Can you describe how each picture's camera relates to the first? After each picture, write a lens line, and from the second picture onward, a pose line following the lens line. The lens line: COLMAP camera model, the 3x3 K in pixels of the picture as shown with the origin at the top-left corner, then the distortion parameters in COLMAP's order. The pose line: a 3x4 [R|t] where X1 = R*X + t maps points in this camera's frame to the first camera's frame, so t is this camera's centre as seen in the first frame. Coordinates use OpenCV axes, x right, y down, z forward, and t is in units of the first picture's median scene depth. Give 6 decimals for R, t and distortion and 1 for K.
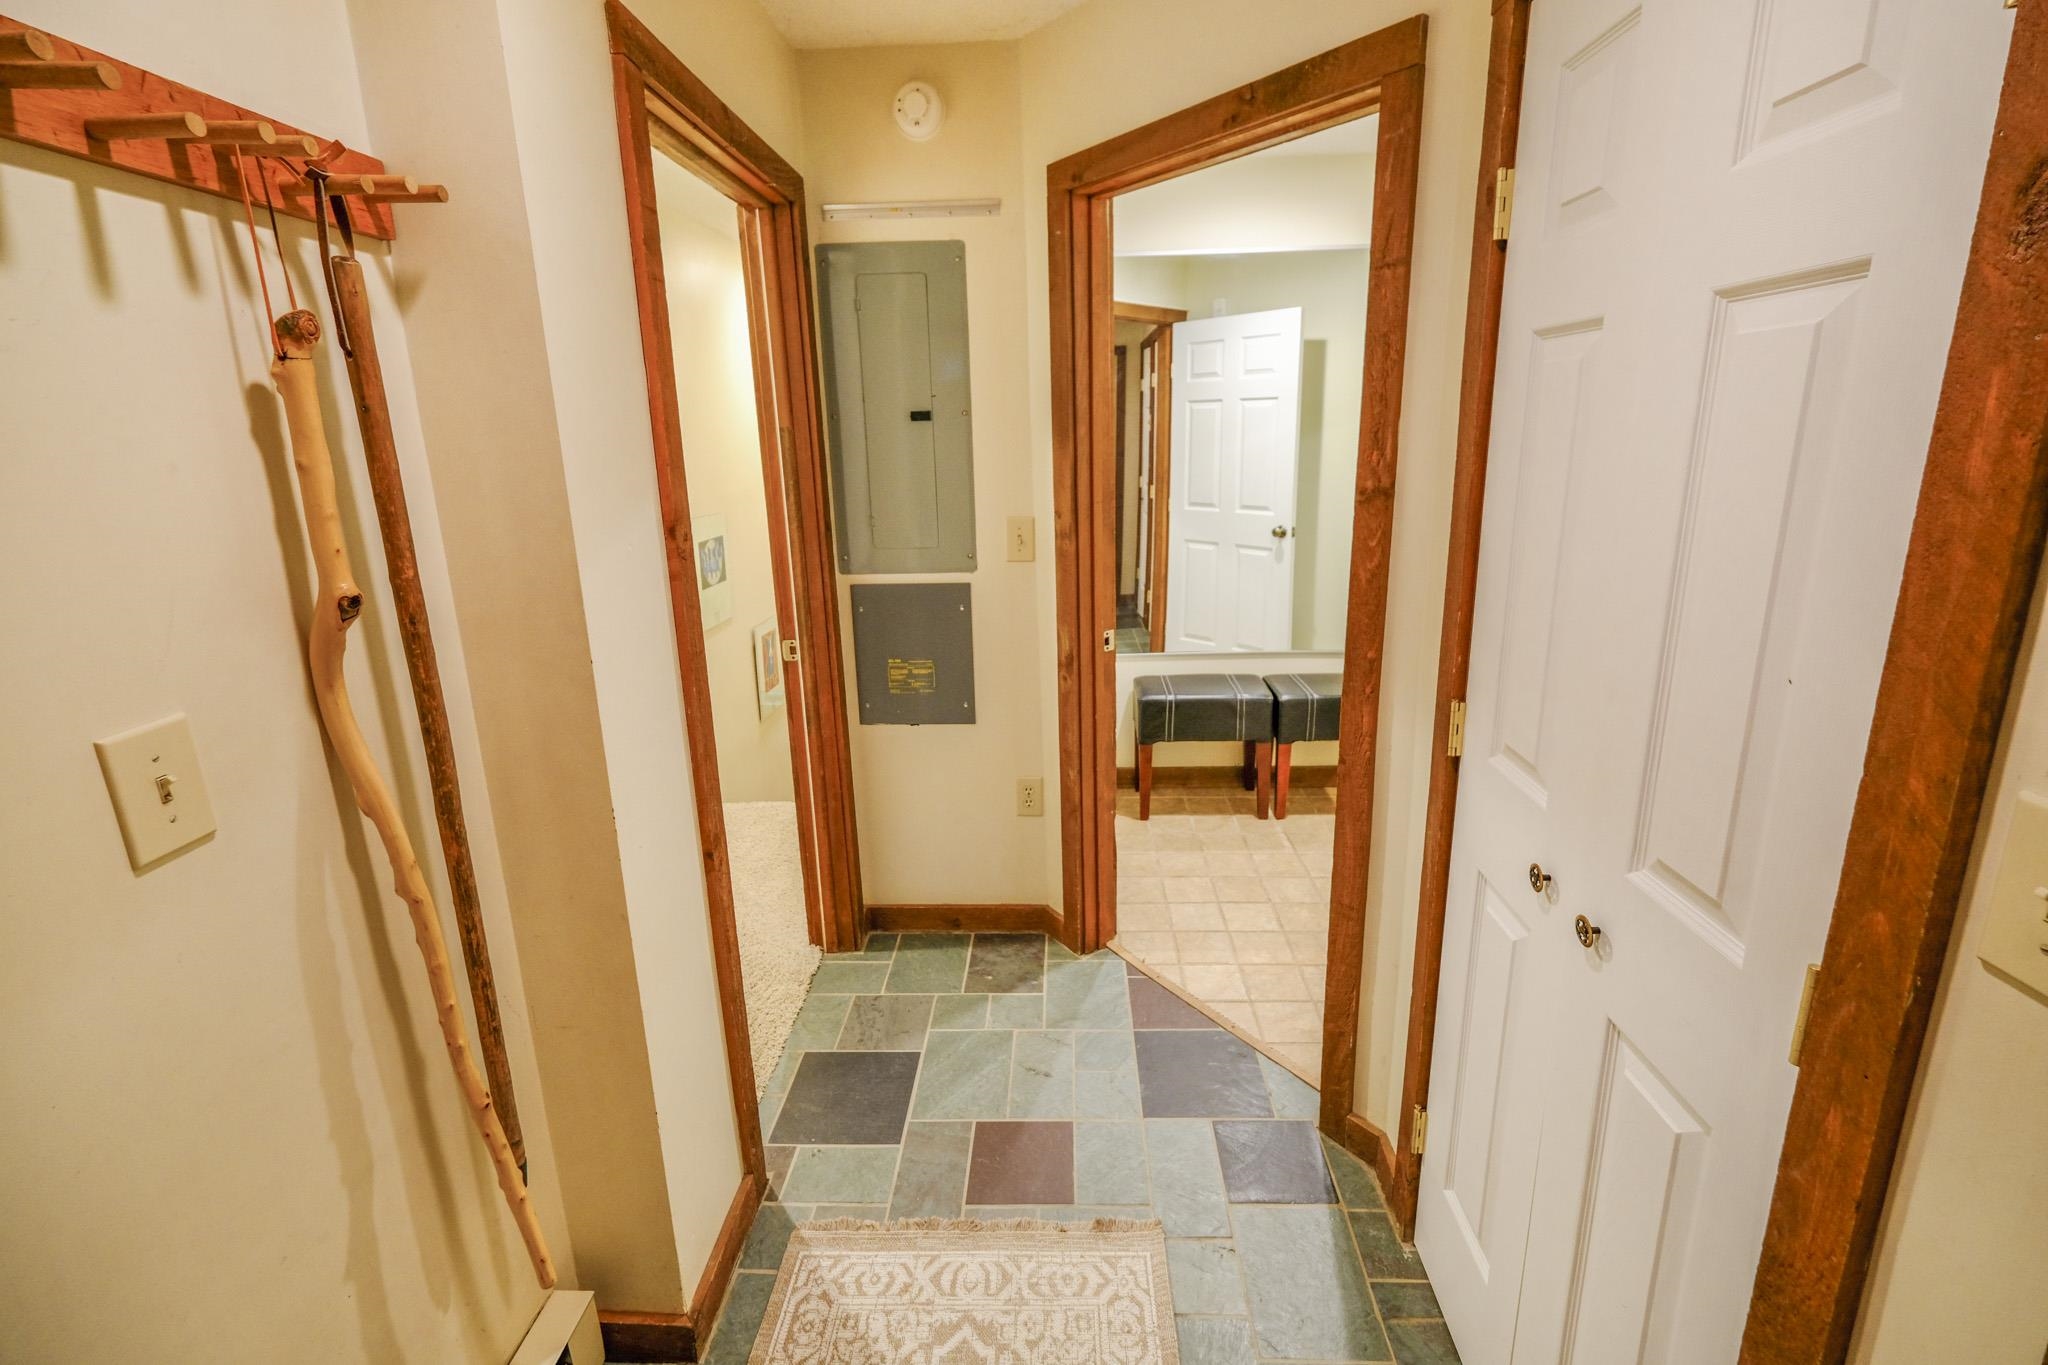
lens RADIAL K [[918.1, 0, 1026.0], [0, 918.1, 658.8], [0, 0, 1]] dist [0.001138, -0.000523]
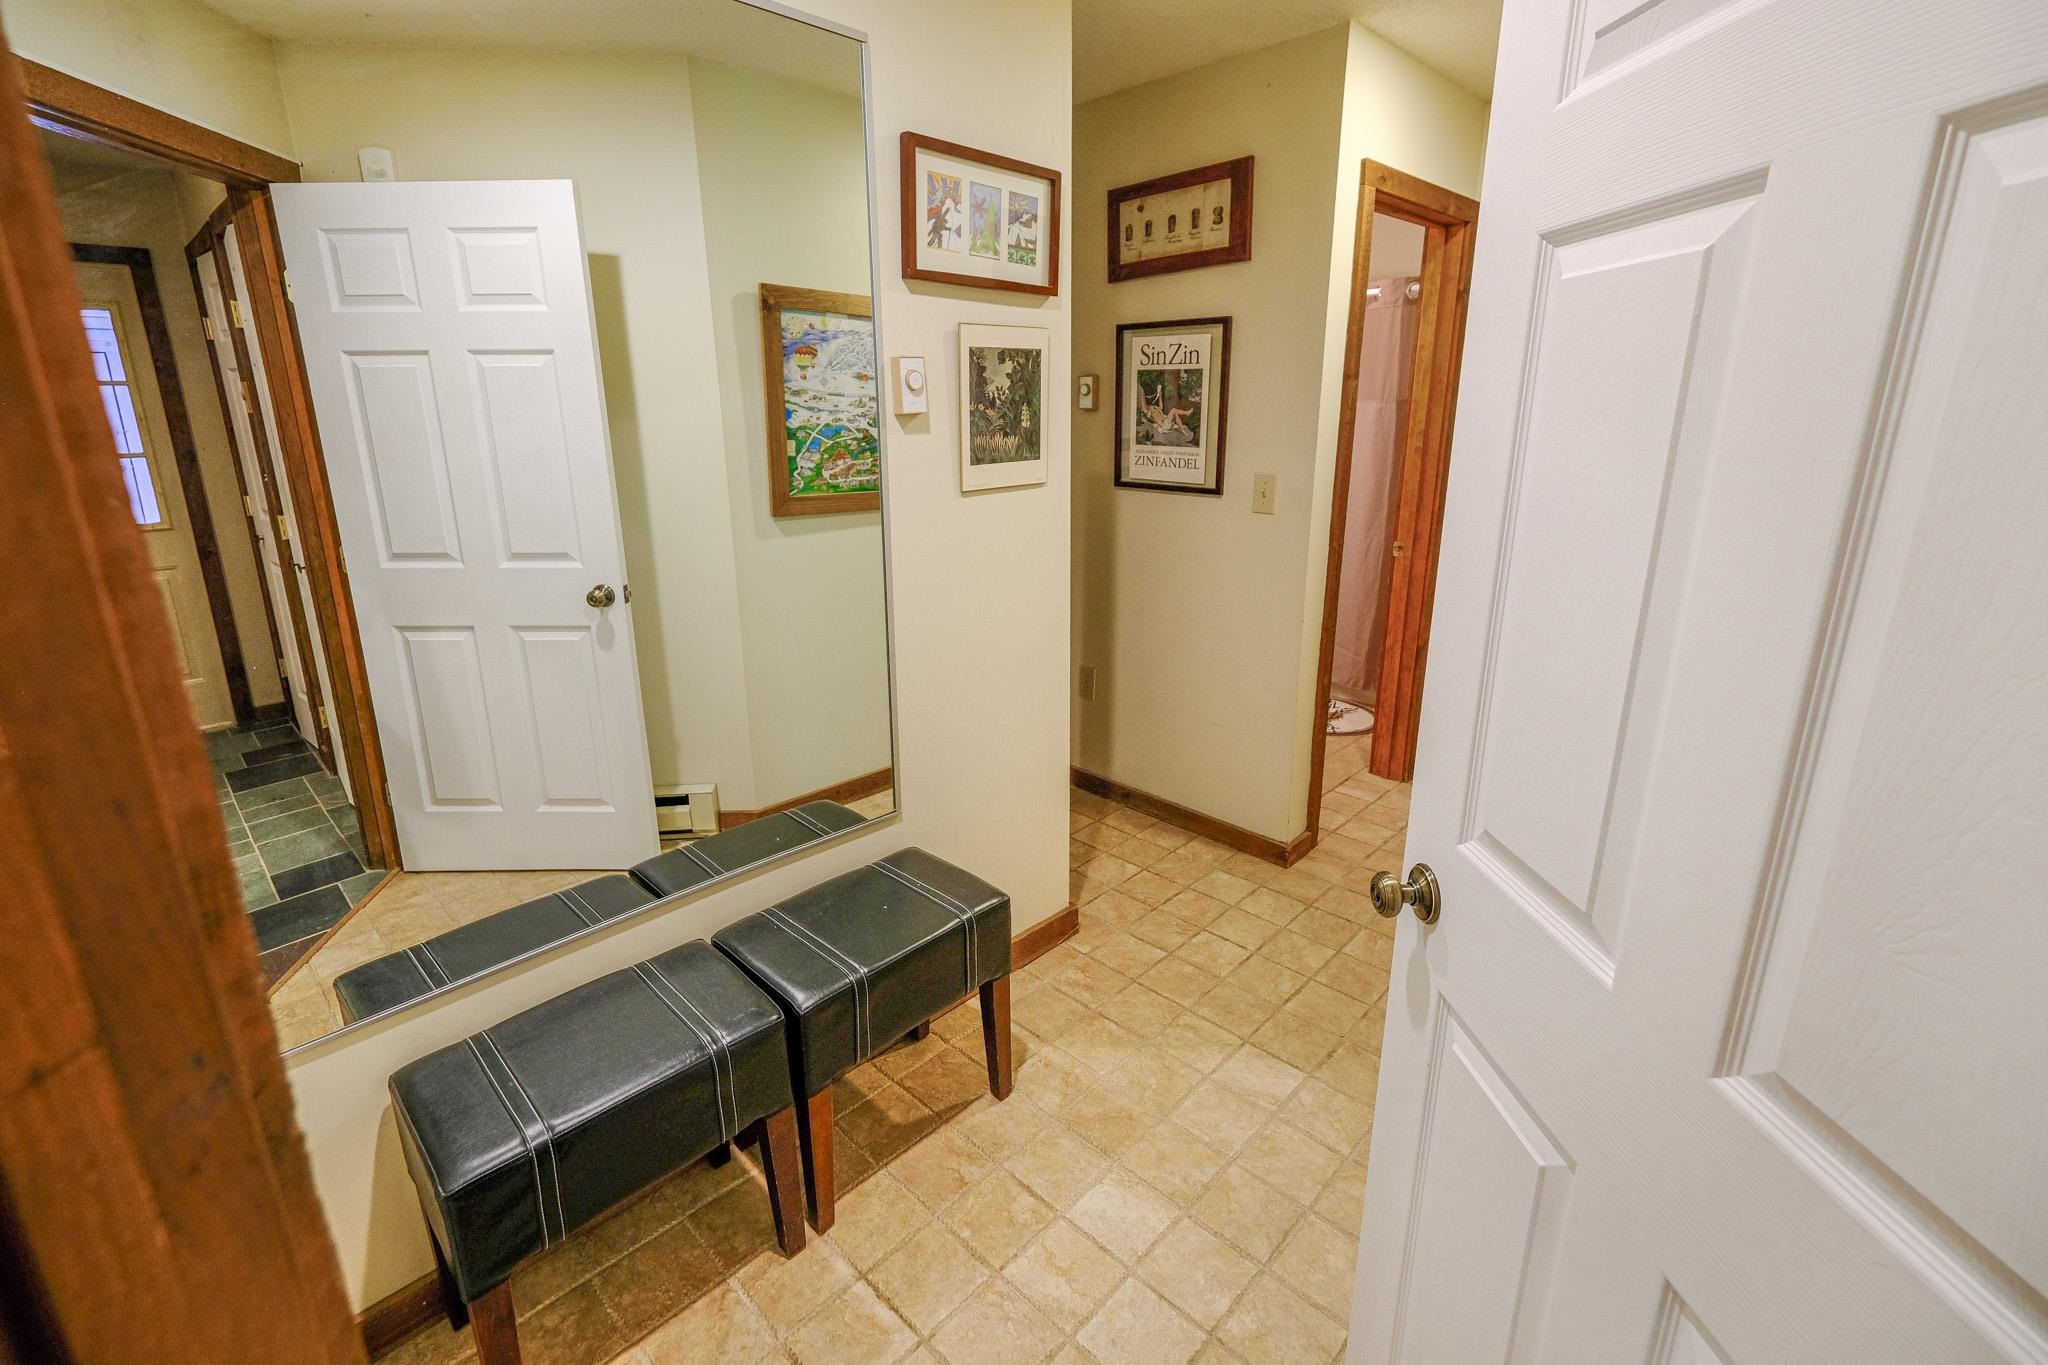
lens RADIAL K [[894.9, 0, 1012.5], [0, 894.9, 660.7], [0, 0, 1]] dist [-0.006838, 0.000306]
pose [[0.672933, -0.185206, 0.716143, 0.045660], [0.167376, 0.981162, 0.096468, -0.105641], [-0.720518, 0.054949, 0.691255, 0.426610]]
